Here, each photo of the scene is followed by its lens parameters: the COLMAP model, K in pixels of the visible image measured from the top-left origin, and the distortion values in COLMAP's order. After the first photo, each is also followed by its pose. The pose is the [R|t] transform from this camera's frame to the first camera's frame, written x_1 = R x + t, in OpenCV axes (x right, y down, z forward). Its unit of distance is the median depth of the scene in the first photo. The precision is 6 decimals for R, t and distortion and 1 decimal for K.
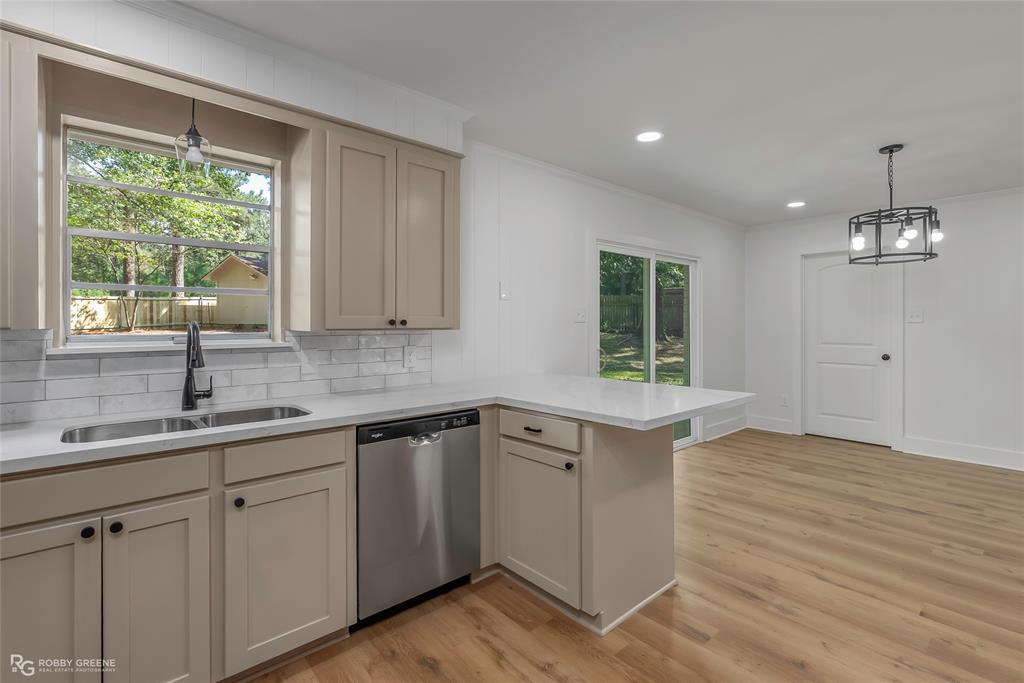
lens RADIAL K [[473.0, 0, 514.8], [0, 473.0, 319.8], [0, 0, 1]] dist [-0.007968, 0.000122]
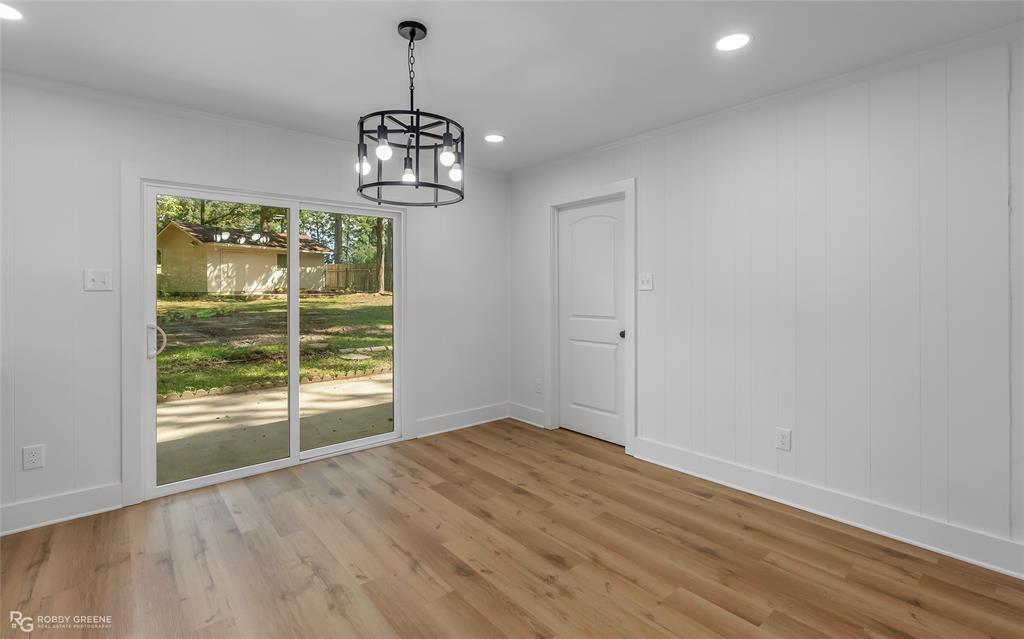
lens RADIAL K [[470.7, 0, 512.1], [0, 470.7, 284.1], [0, 0, 1]] dist [-0.005502, -0.000317]
pose [[0.999957, -0.002129, -0.009015, 0.630455], [0.002056, 0.999965, -0.008151, 0.002330], [0.009033, 0.008132, 0.999926, 0.220170]]
